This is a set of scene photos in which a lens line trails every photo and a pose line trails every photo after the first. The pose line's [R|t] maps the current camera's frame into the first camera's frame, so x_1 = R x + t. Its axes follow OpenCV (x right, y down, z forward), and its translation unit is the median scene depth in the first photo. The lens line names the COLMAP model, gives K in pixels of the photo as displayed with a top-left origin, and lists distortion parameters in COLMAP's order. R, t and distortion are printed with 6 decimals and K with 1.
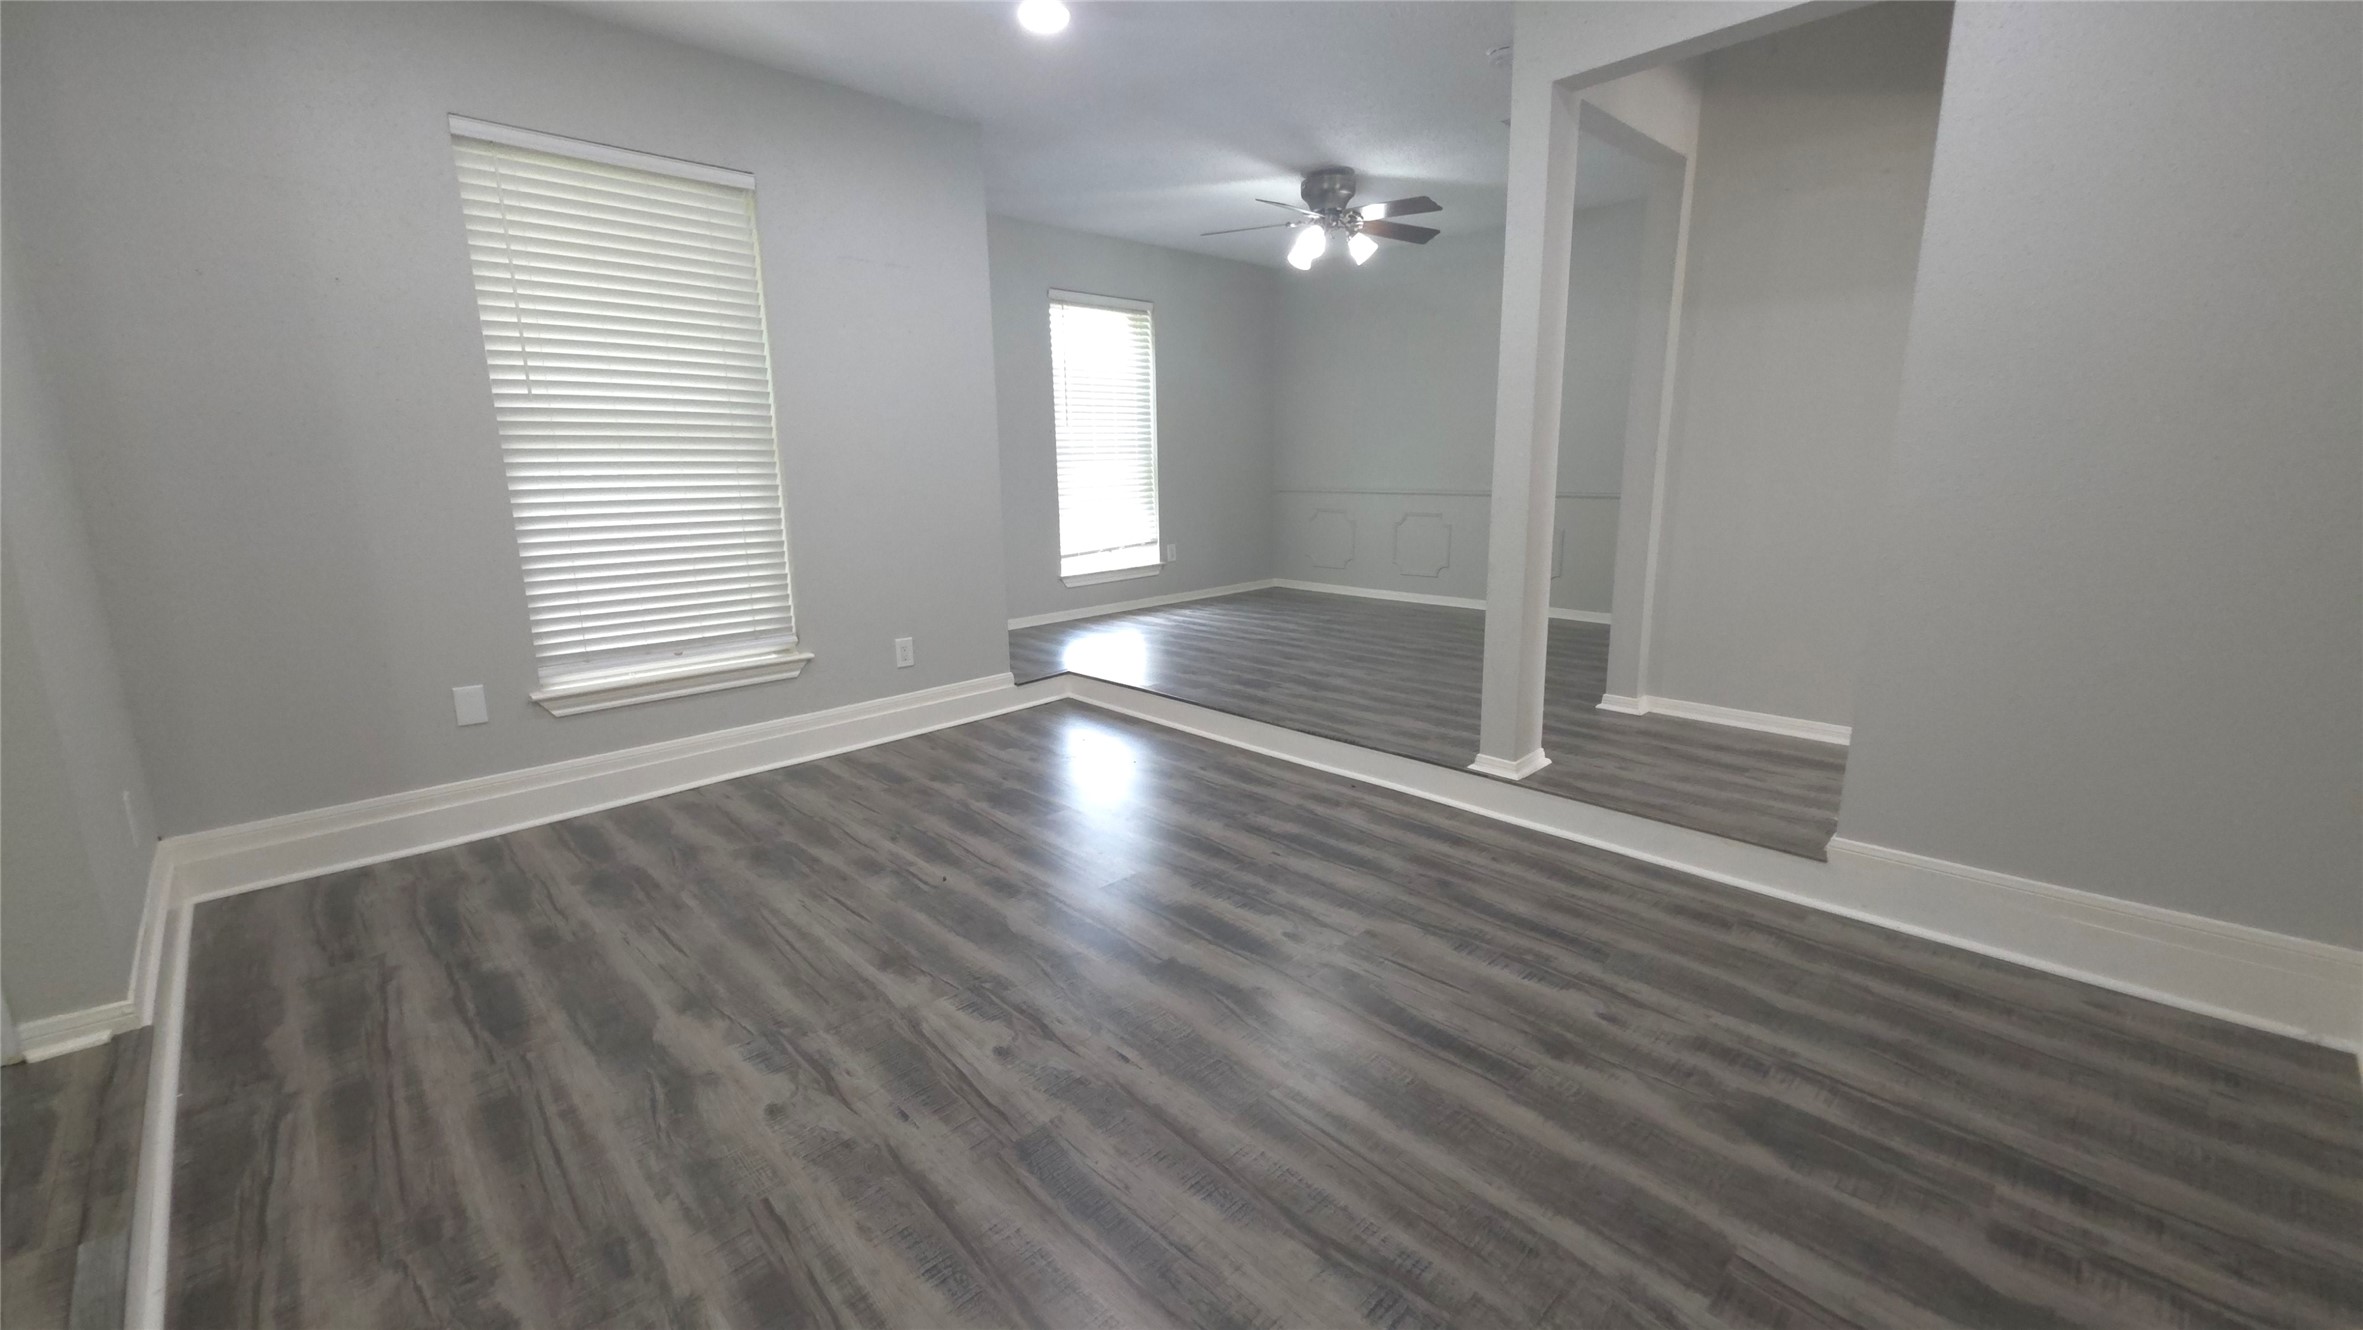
lens RADIAL K [[932.2, 0, 1183.3], [0, 932.2, 655.8], [0, 0, 1]] dist [-0.003408, -0.001425]
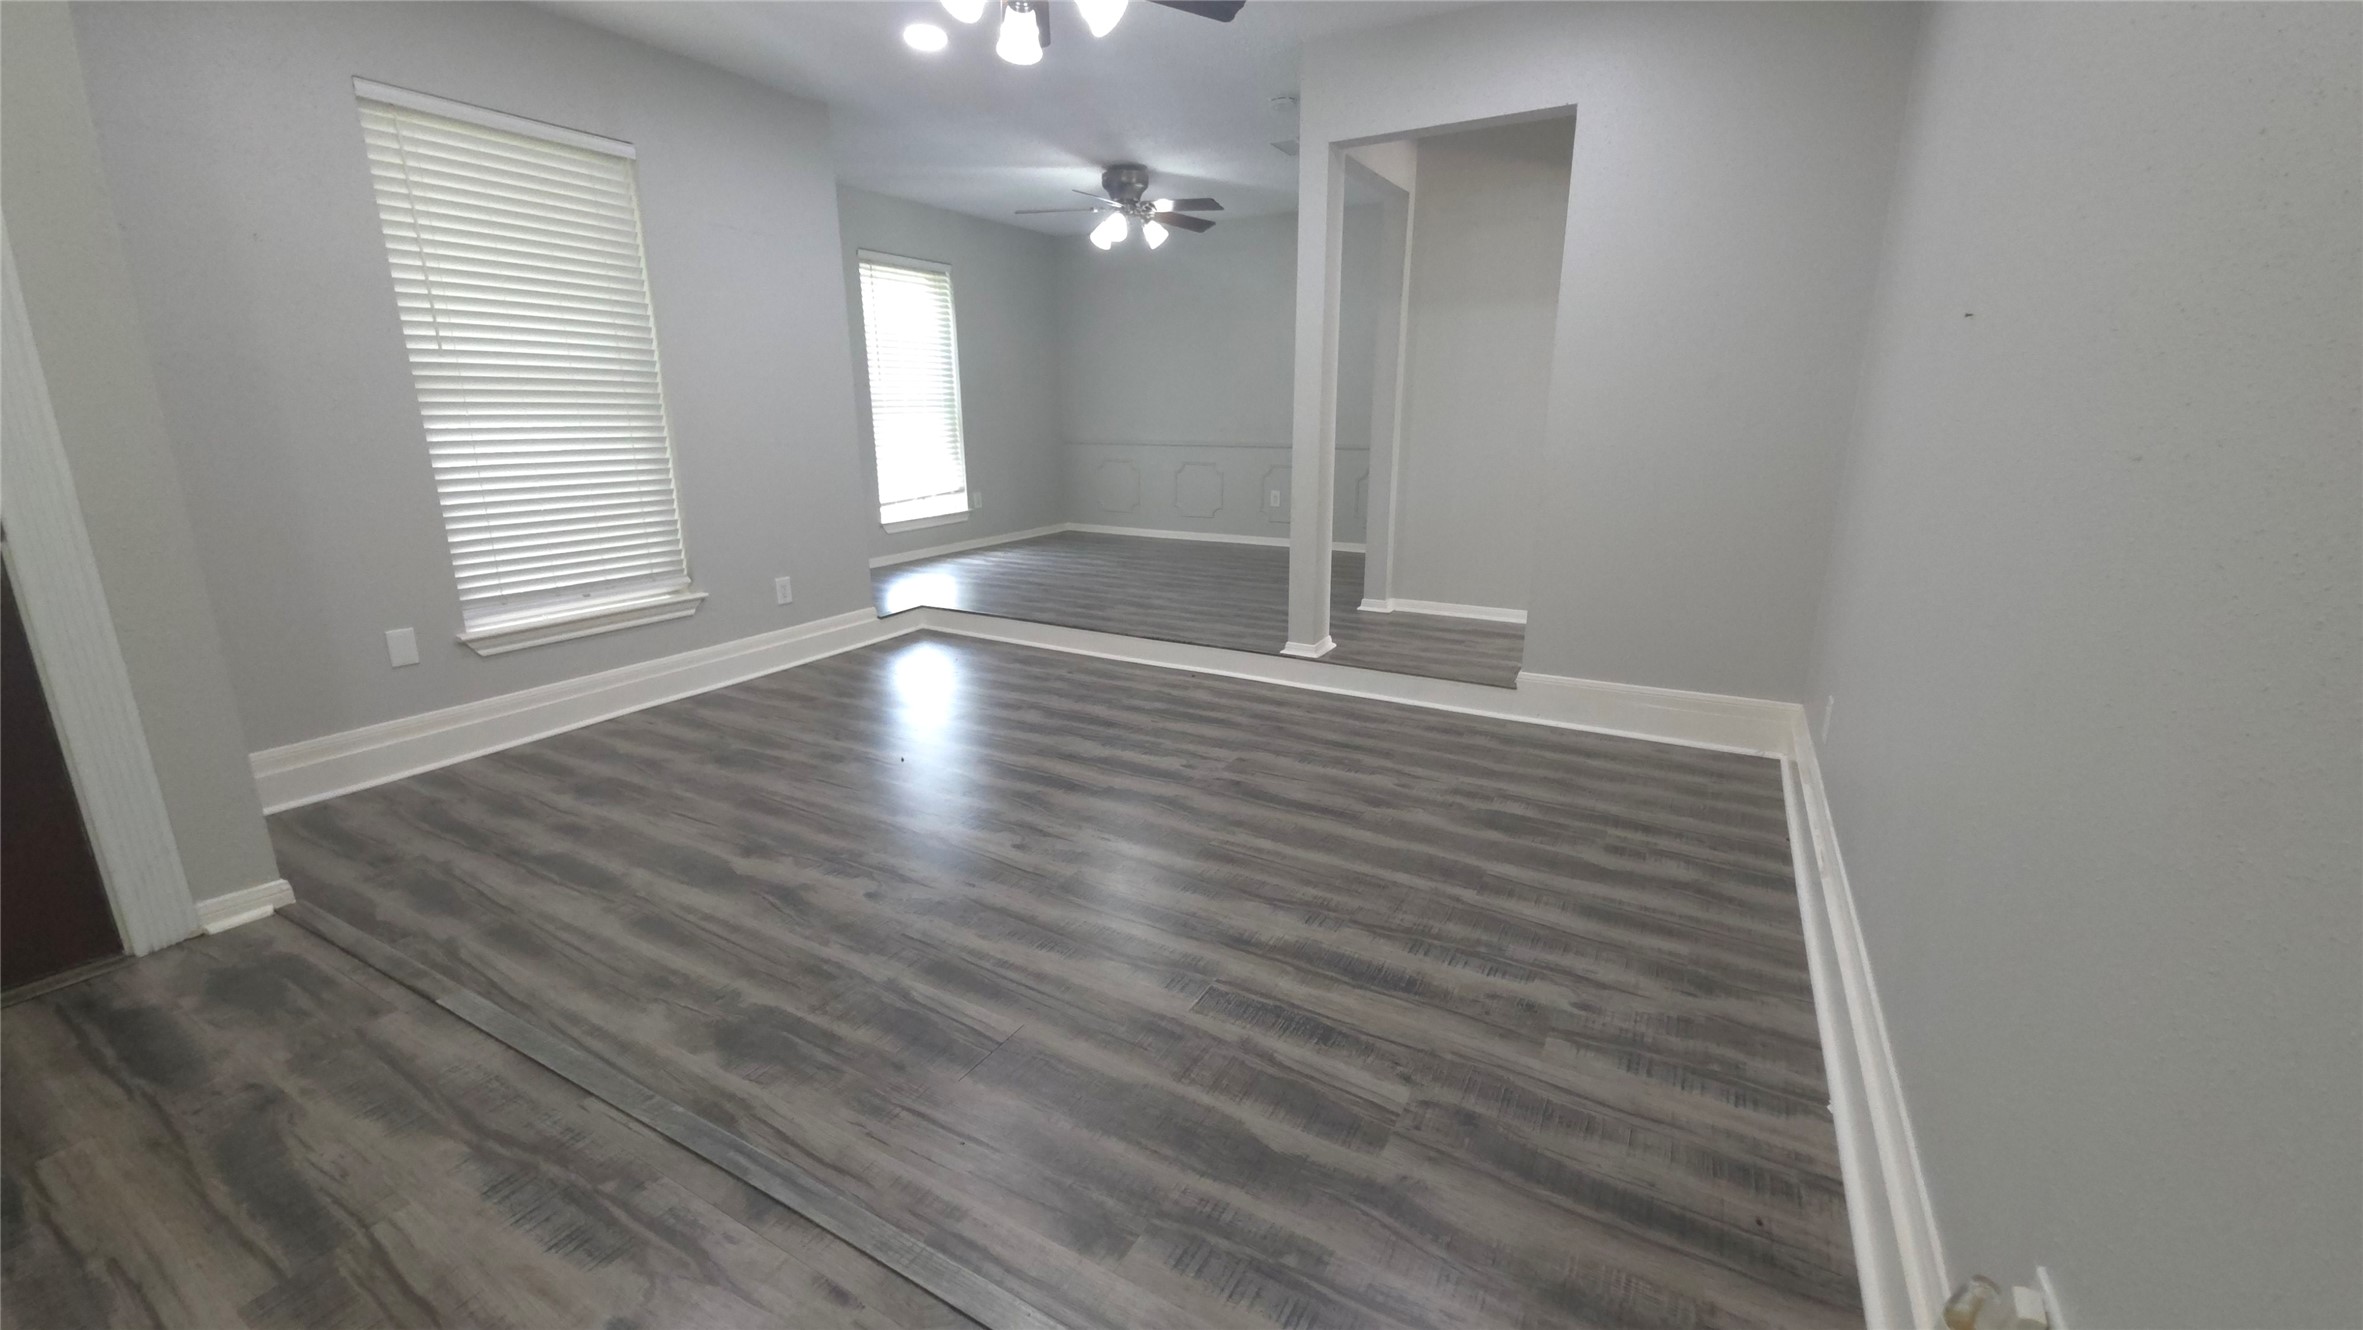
lens RADIAL K [[932.2, 0, 1181.9], [0, 932.2, 657.1], [0, 0, 1]] dist [-0.003408, -0.001425]
pose [[0.960232, -0.060552, 0.272560, -0.195666], [0.046388, 0.997231, 0.058118, 0.041991], [-0.275324, -0.043163, 0.960382, -0.246926]]
